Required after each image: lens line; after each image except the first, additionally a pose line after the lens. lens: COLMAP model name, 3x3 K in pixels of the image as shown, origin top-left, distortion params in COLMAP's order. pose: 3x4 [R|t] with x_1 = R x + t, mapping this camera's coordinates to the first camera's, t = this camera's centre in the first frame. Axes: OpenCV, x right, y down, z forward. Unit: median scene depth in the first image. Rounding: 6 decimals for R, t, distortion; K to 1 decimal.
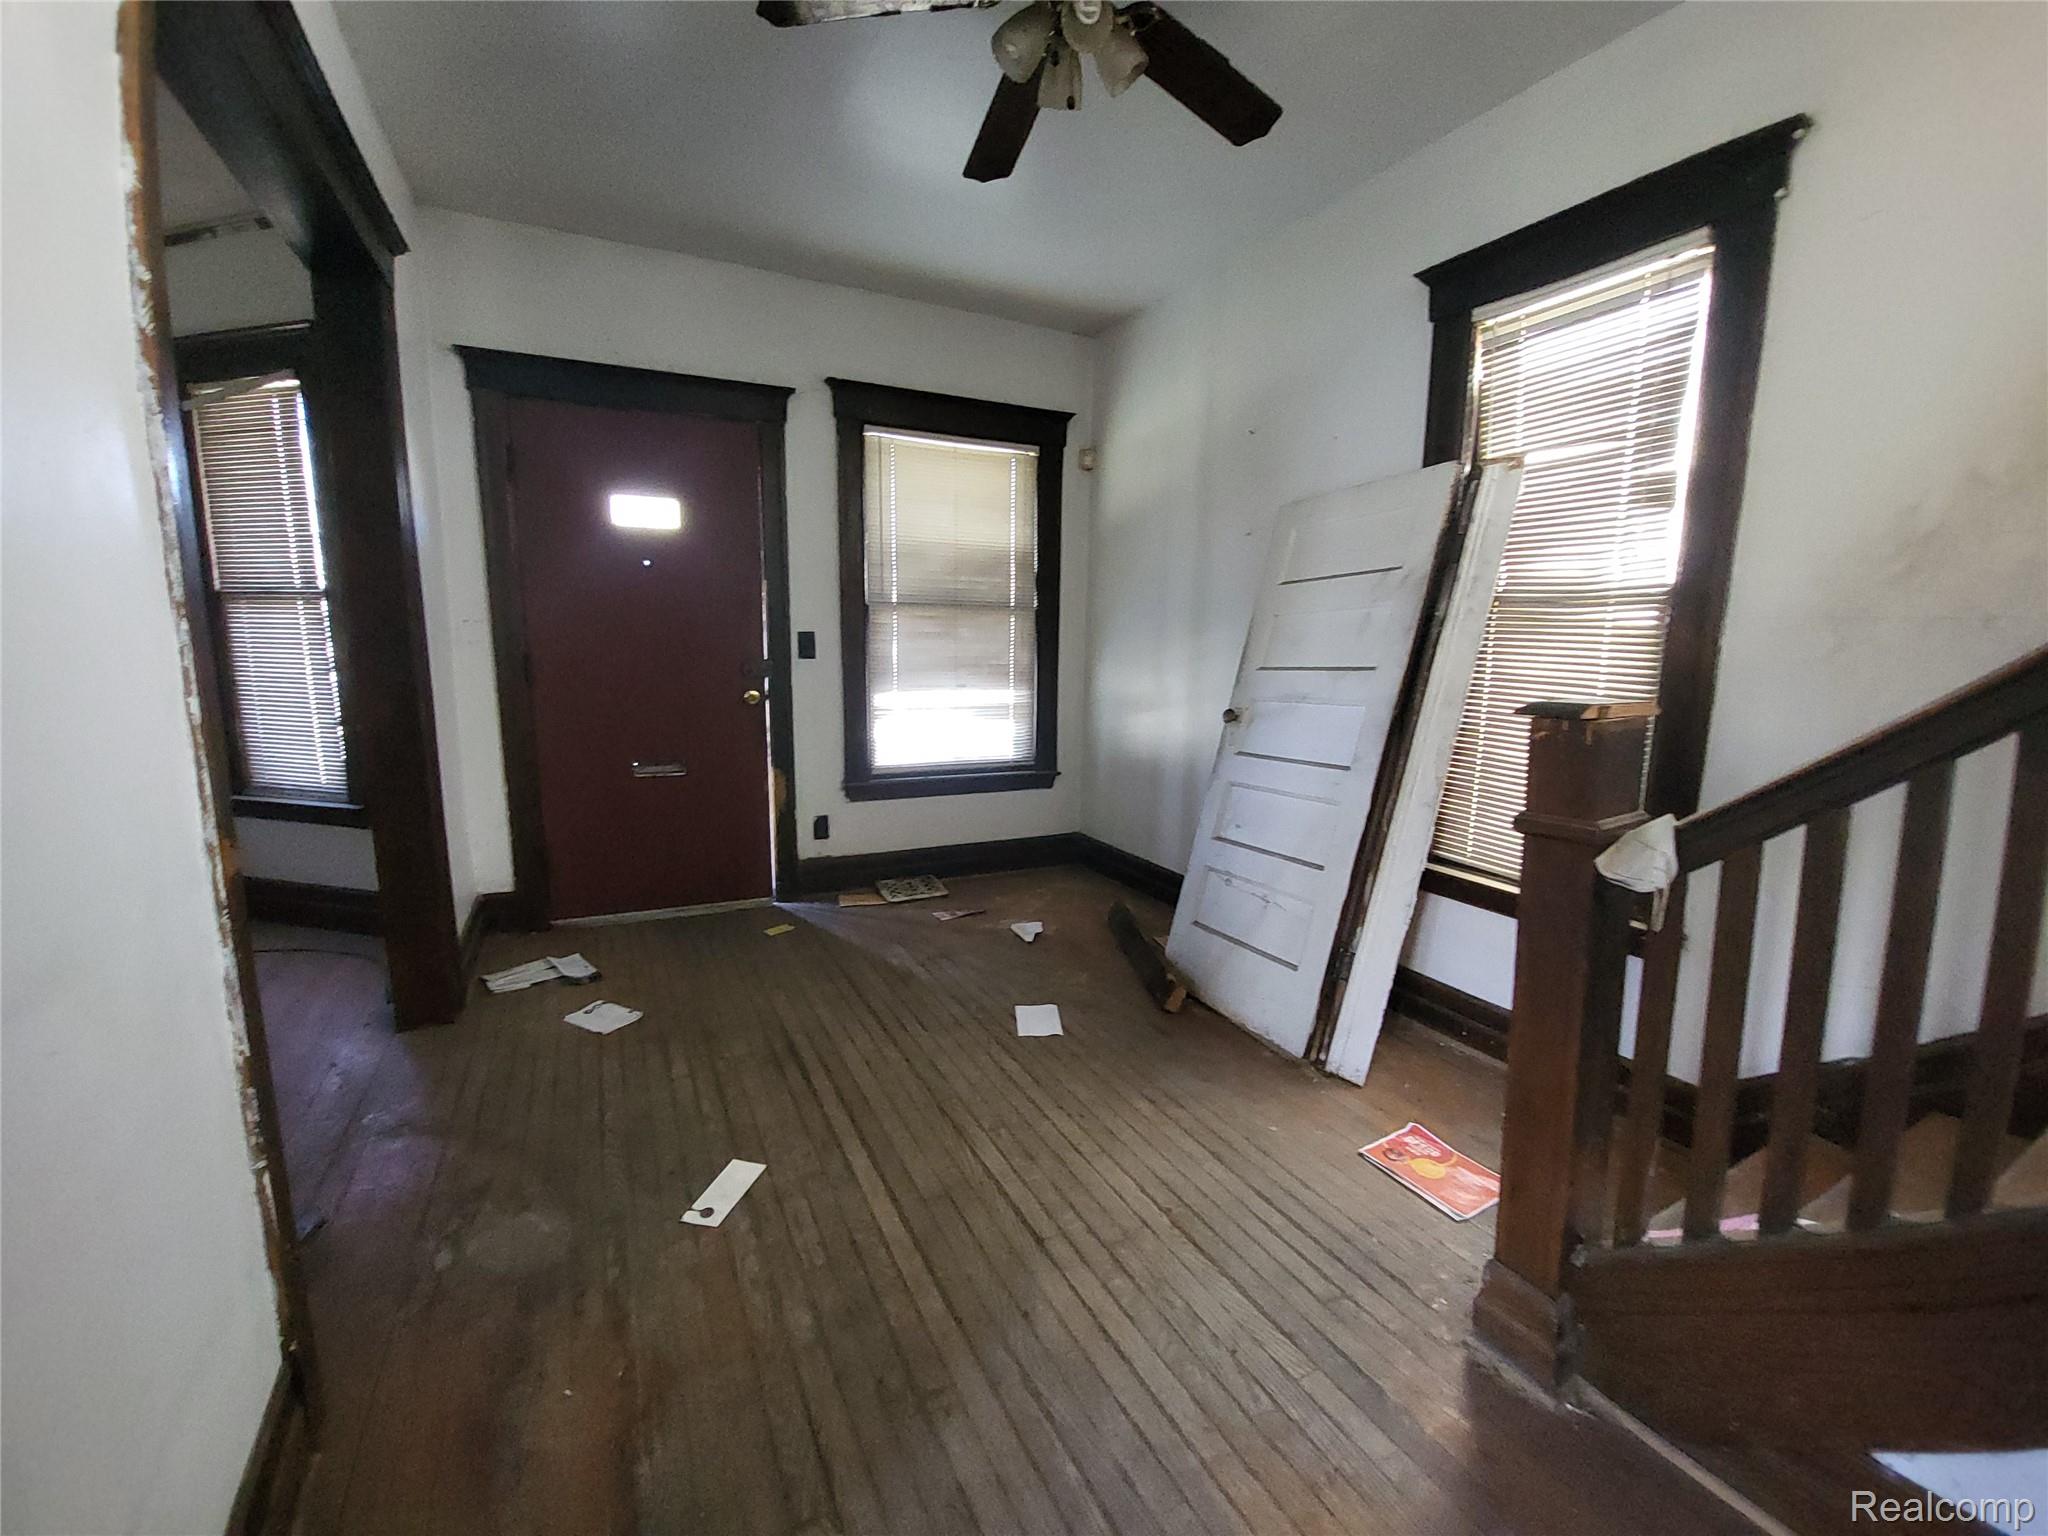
lens RADIAL K [[803.8, 0, 1033.7], [0, 803.8, 766.0], [0, 0, 1]] dist [-0.015093, -0.005490]
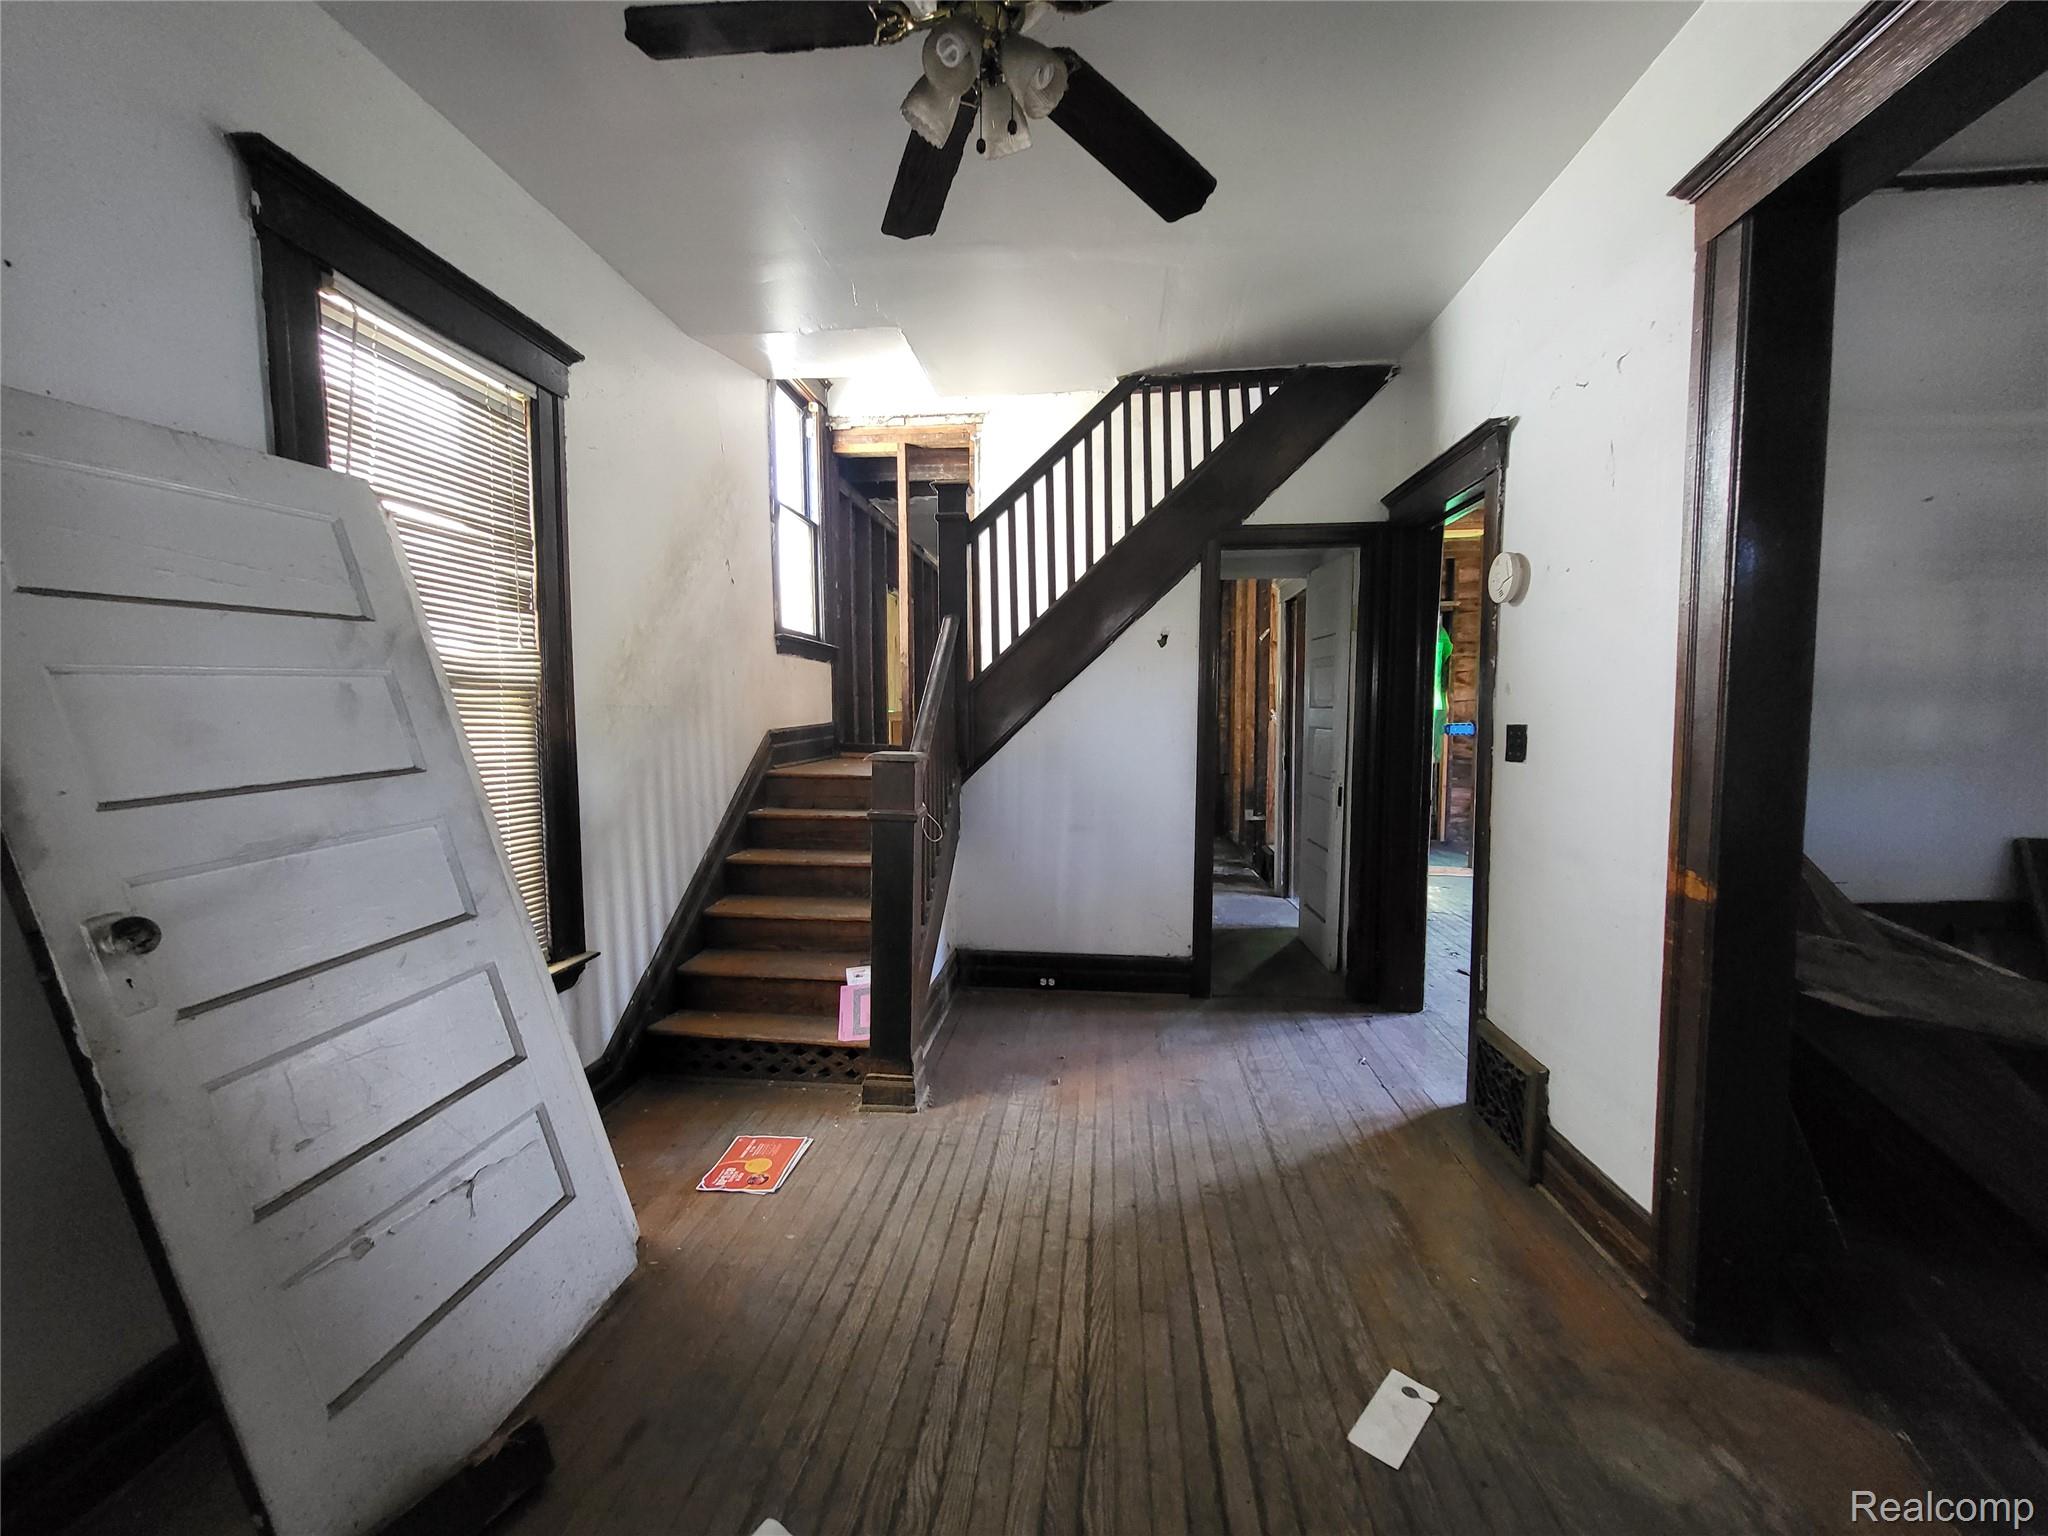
lens RADIAL K [[803.8, 0, 1019.7], [0, 803.8, 767.9], [0, 0, 1]] dist [-0.015093, -0.005490]
pose [[-0.824325, -0.042466, 0.564522, -0.506687], [0.085324, 0.976472, 0.198046, -0.295524], [-0.559650, 0.211421, -0.801307, 1.747822]]
